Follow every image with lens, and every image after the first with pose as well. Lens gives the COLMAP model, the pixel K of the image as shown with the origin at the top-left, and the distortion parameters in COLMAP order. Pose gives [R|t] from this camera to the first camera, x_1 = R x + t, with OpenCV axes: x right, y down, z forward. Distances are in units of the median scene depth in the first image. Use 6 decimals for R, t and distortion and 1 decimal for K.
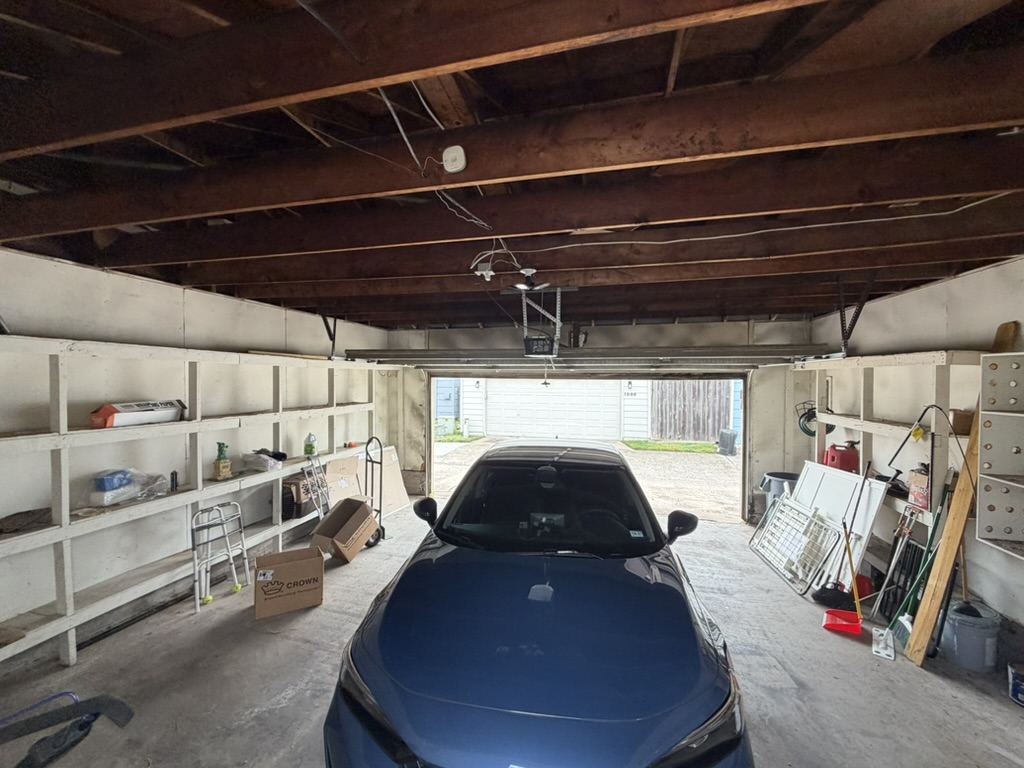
lens RADIAL K [[408.2, 0, 510.1], [0, 408.2, 389.2], [0, 0, 1]] dist [0.000896, 0.000111]
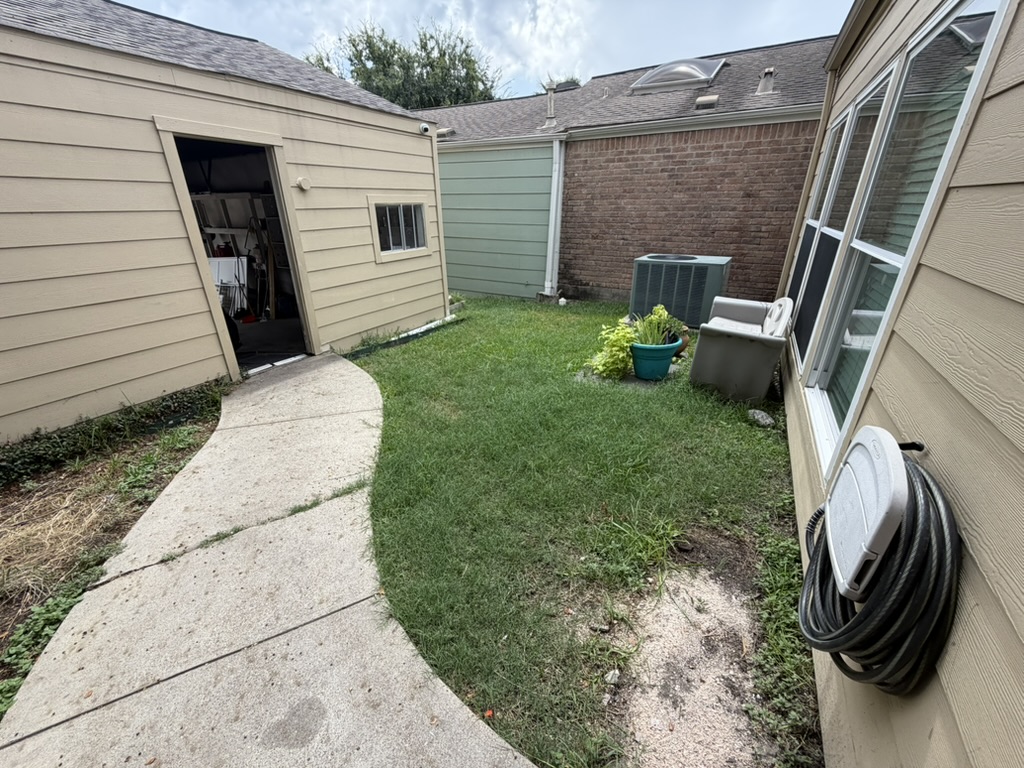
lens RADIAL K [[408.2, 0, 514.3], [0, 408.2, 386.4], [0, 0, 1]] dist [0.000896, 0.000111]
pose [[0.265918, -0.403929, 0.875288, -0.898999], [0.028765, 0.910899, 0.411625, 0.000856], [-0.963566, -0.084281, 0.253844, -1.001984]]
